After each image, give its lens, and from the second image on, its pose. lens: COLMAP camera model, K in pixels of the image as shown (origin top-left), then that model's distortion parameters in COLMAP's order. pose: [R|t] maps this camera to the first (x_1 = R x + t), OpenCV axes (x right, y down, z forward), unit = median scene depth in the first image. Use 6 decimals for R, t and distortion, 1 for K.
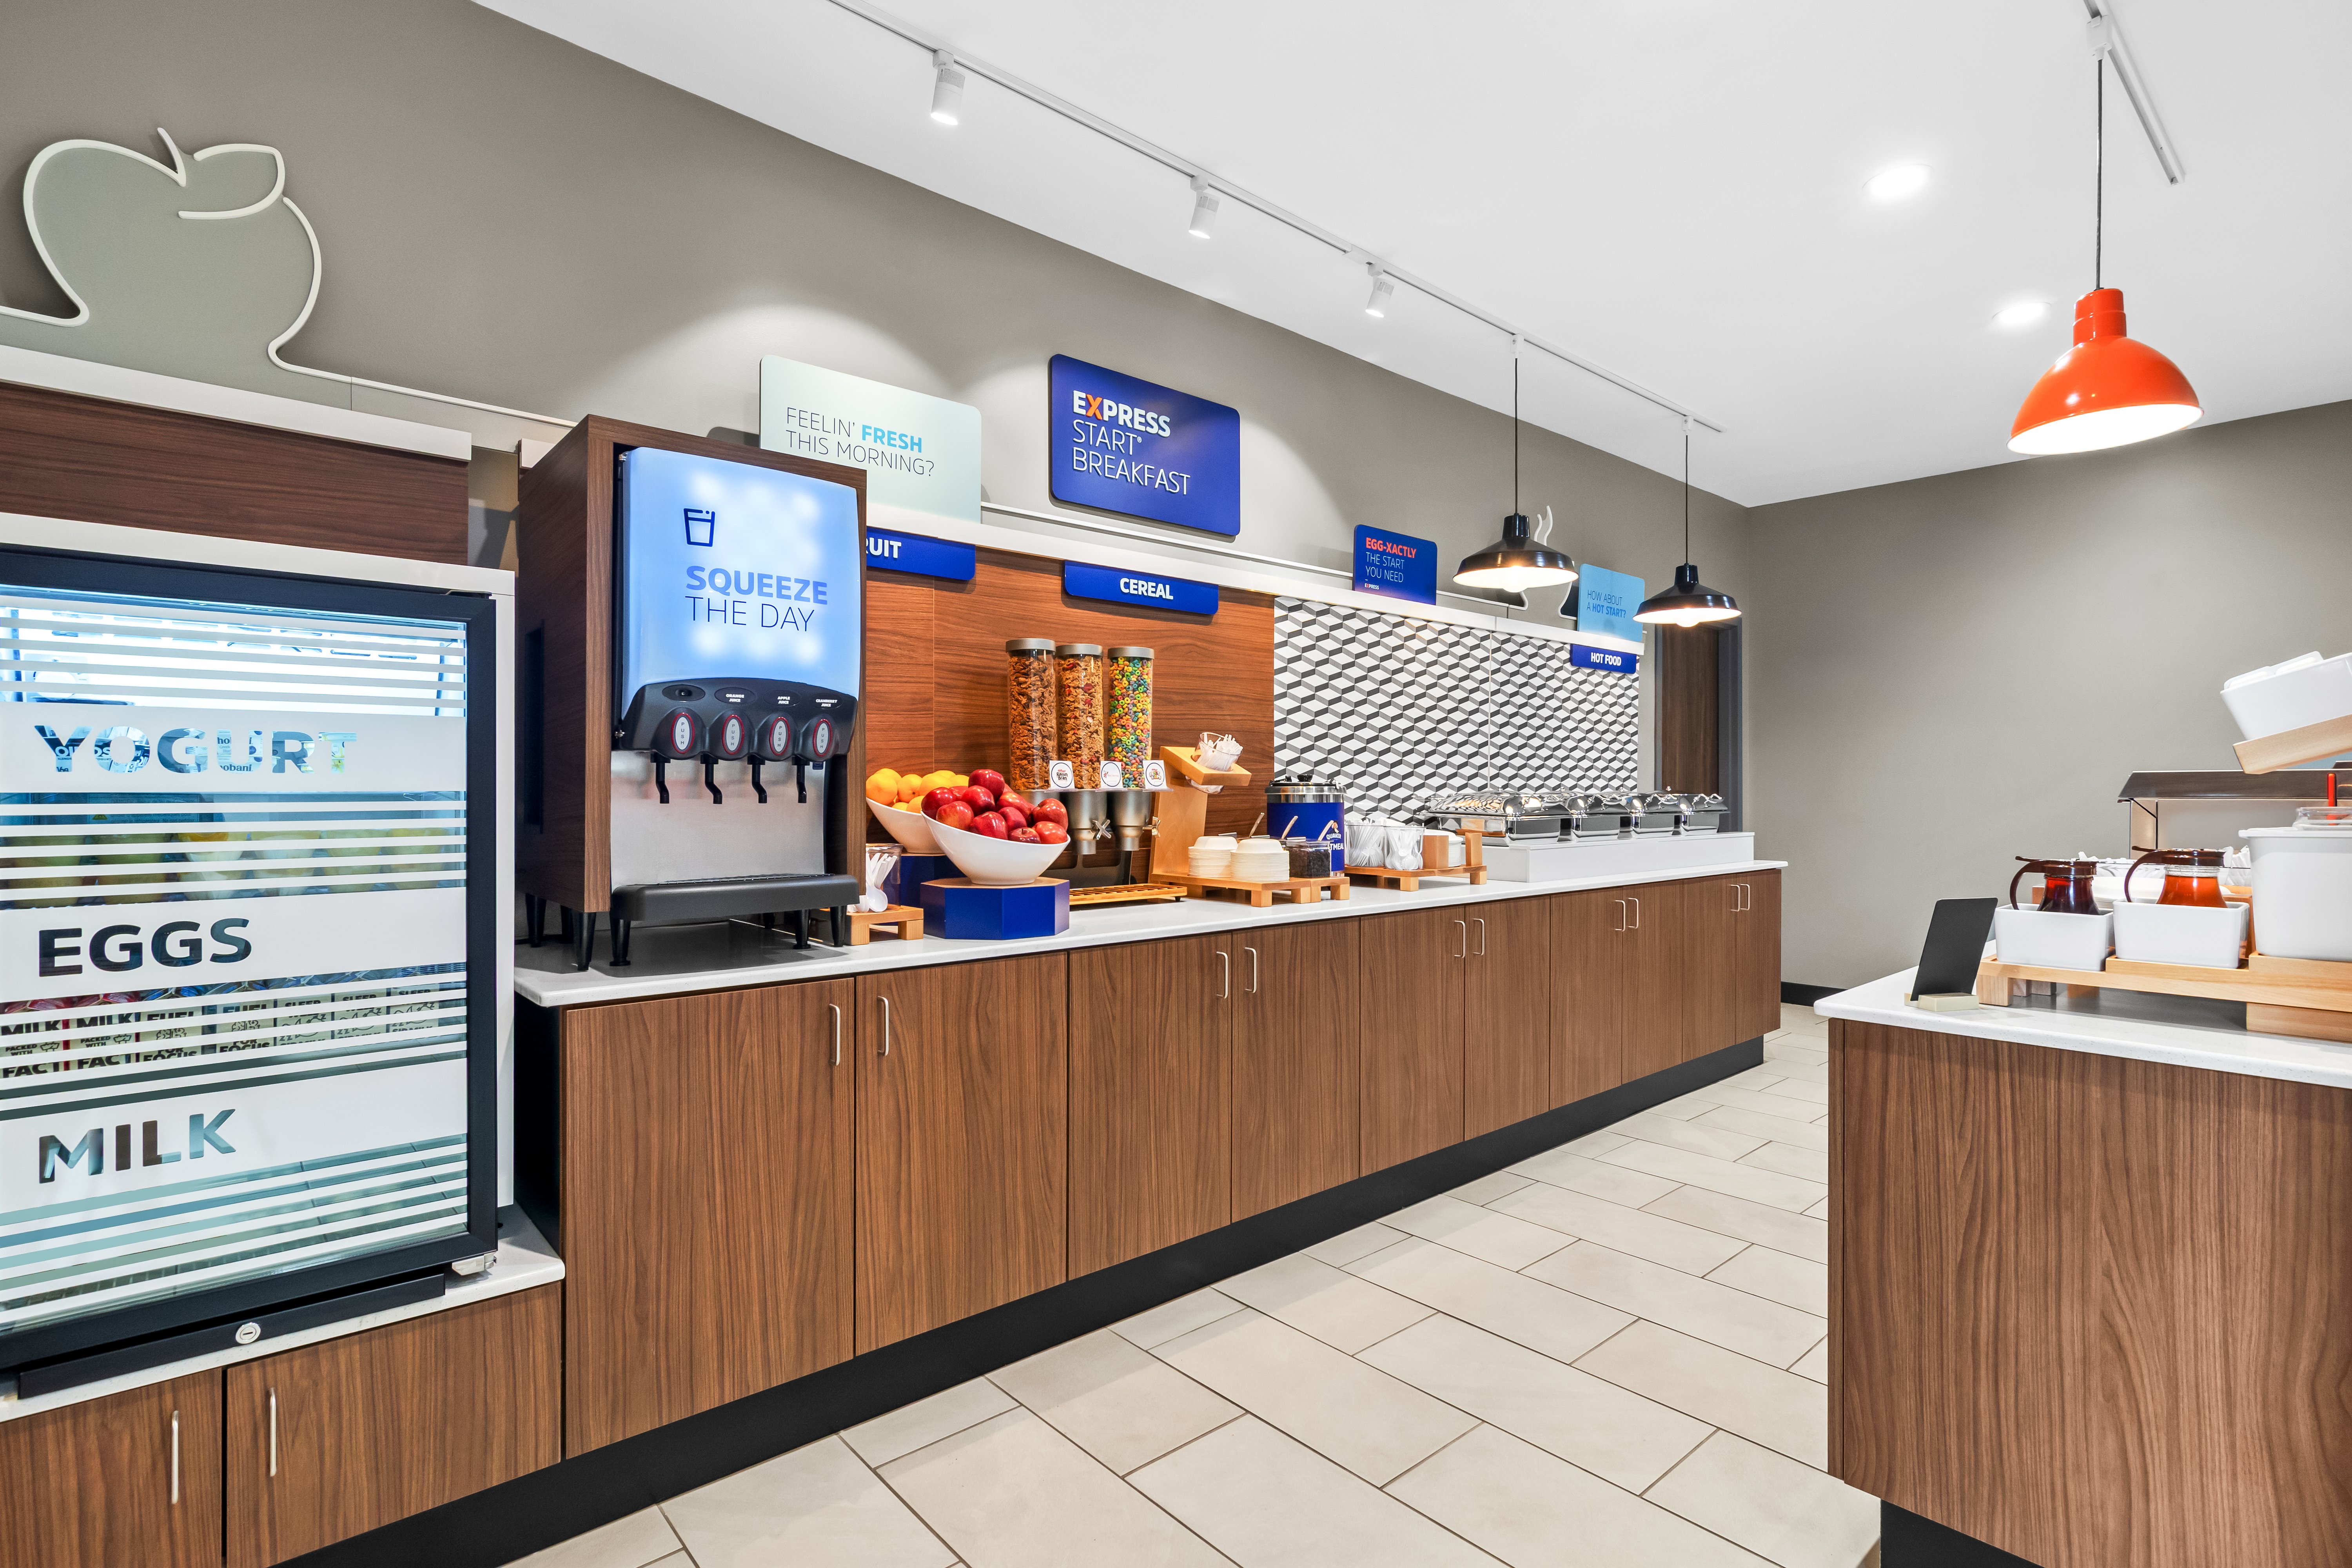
lens RADIAL K [[1126.3, 0, 1168.4], [0, 1126.3, 784.7], [0, 0, 1]] dist [0.000329, 0.000369]
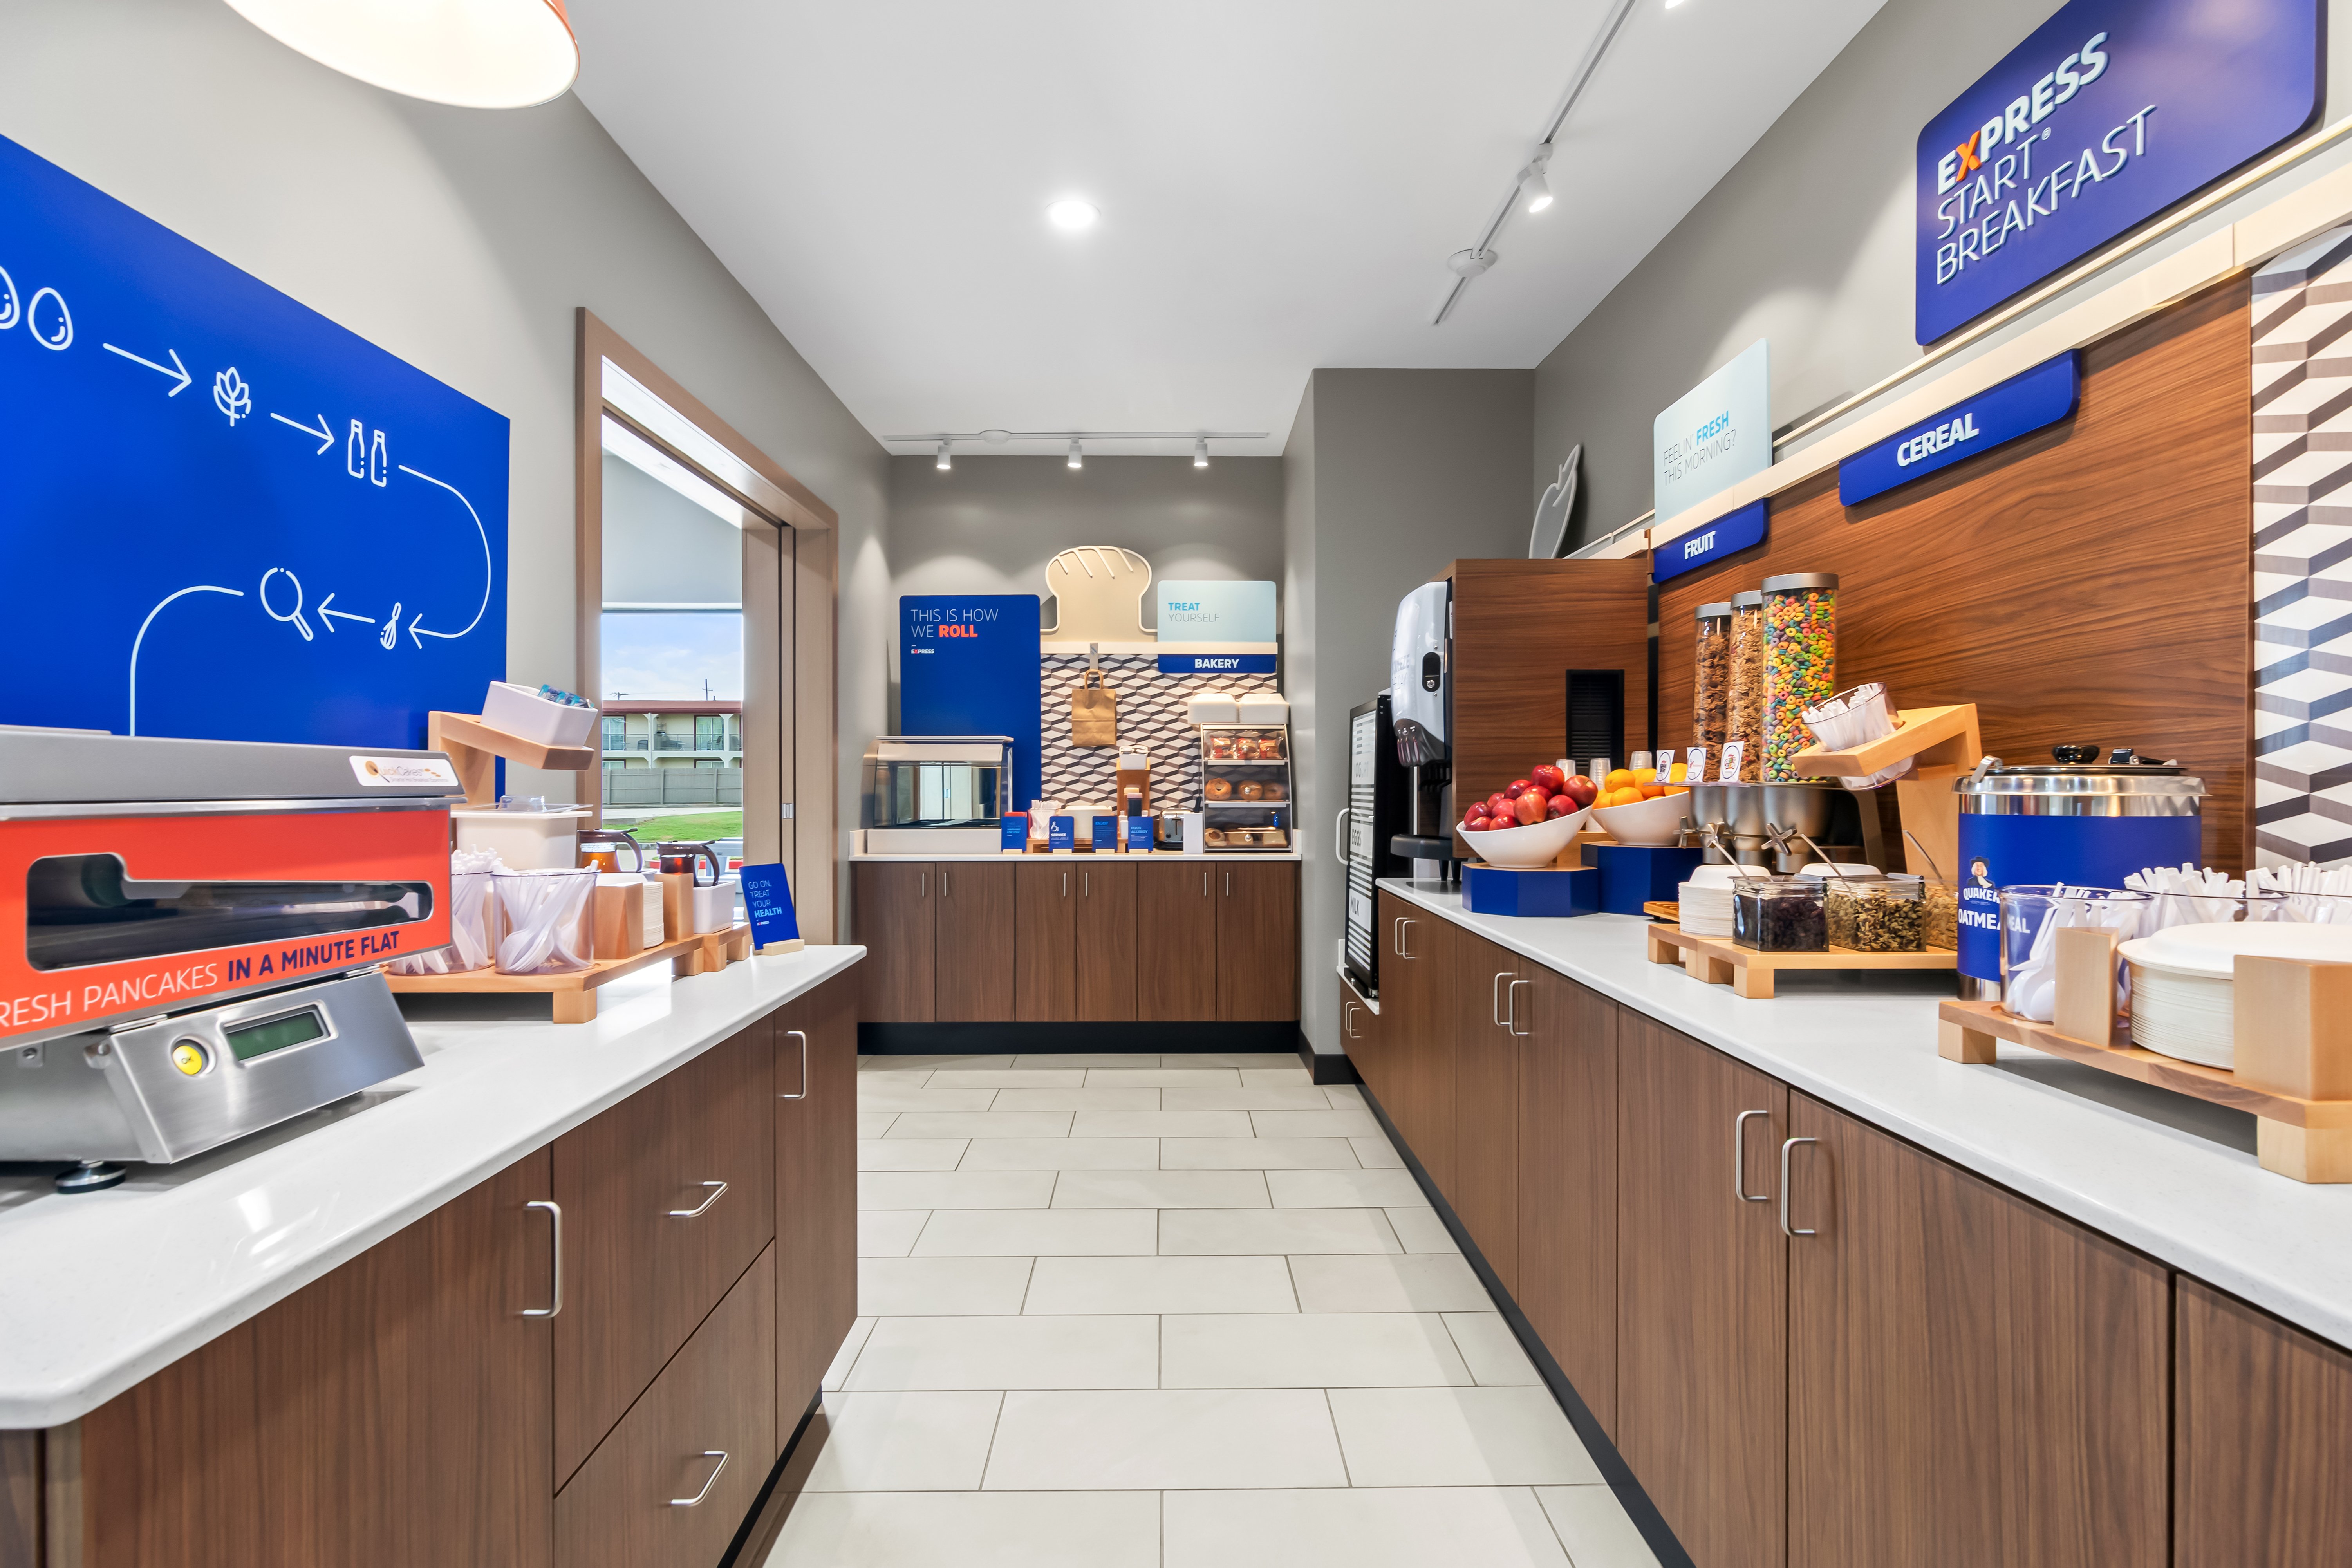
lens RADIAL K [[1126.3, 0, 1175.1], [0, 1126.3, 789.9], [0, 0, 1]] dist [0.000329, 0.000369]
pose [[-0.646728, -0.002126, -0.762717, 1.222971], [-0.004286, 0.999990, 0.000847, 0.015399], [0.762708, 0.003816, -0.646731, 1.932392]]
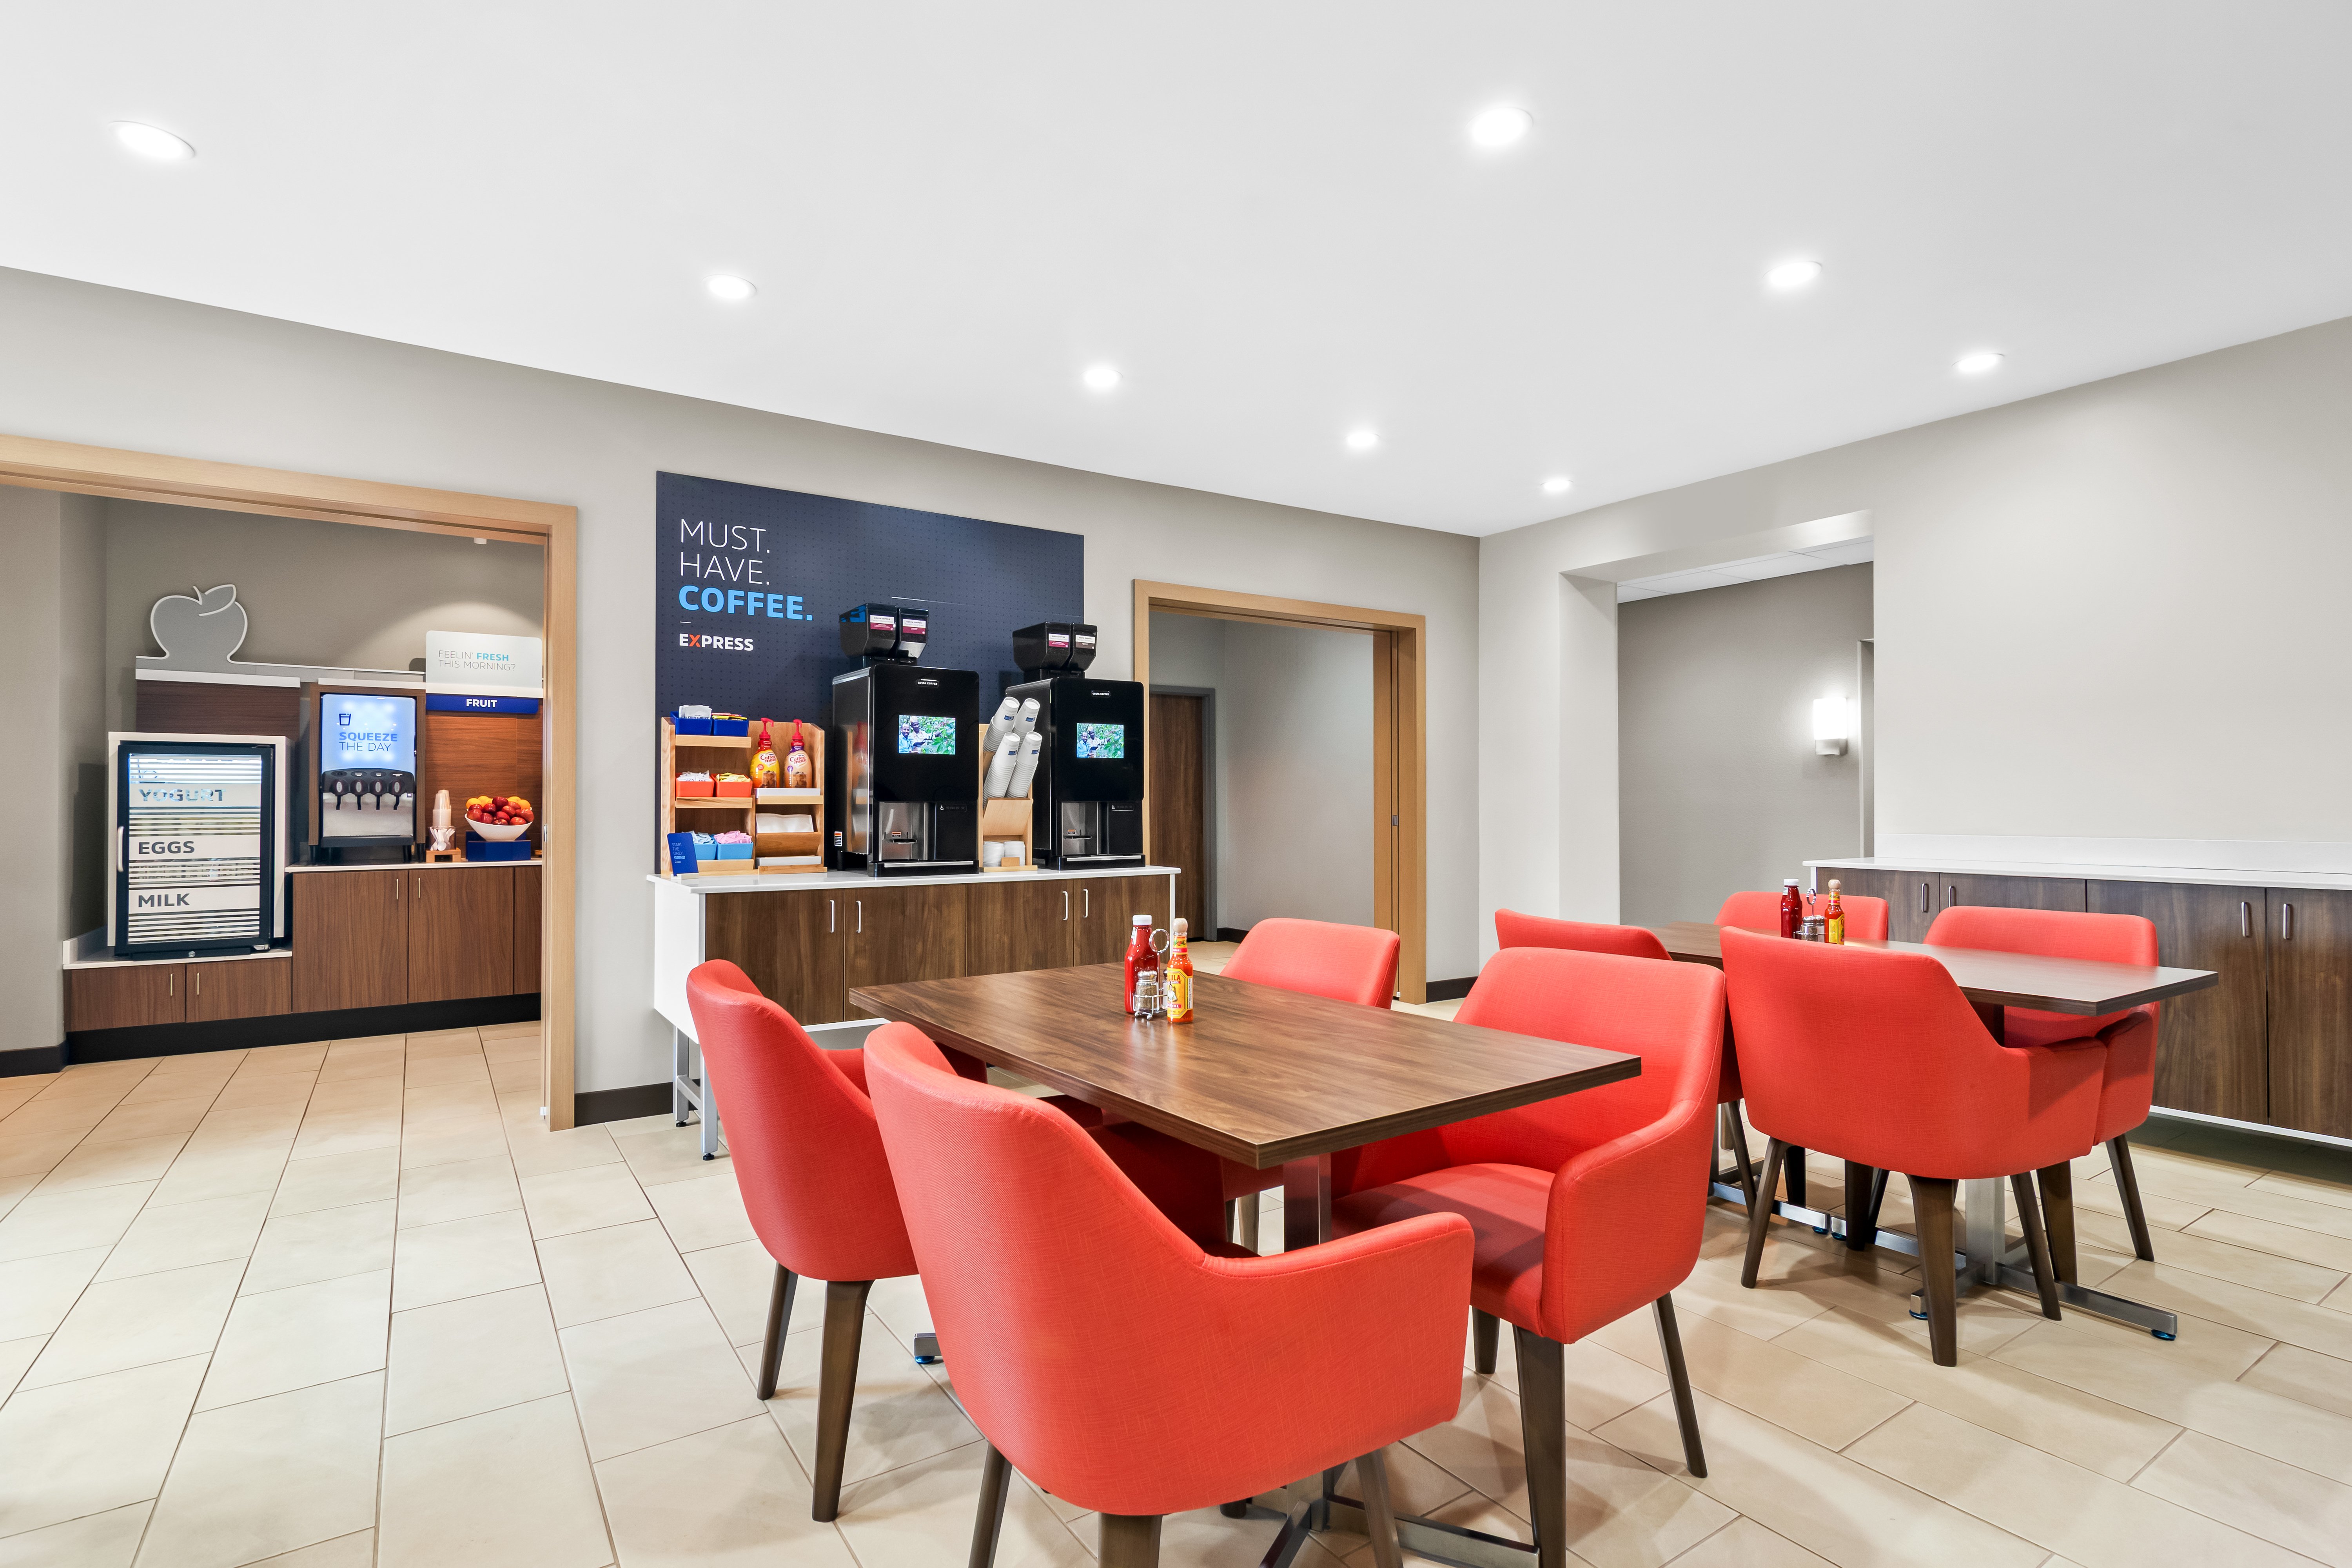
lens RADIAL K [[1126.3, 0, 1181.4], [0, 1126.3, 784.4], [0, 0, 1]] dist [0.000329, 0.000369]
pose [[0.992405, -0.003904, -0.122947, 2.184528], [0.002545, 0.999934, -0.011211, -0.011596], [0.122983, 0.010813, 0.992350, -1.732413]]
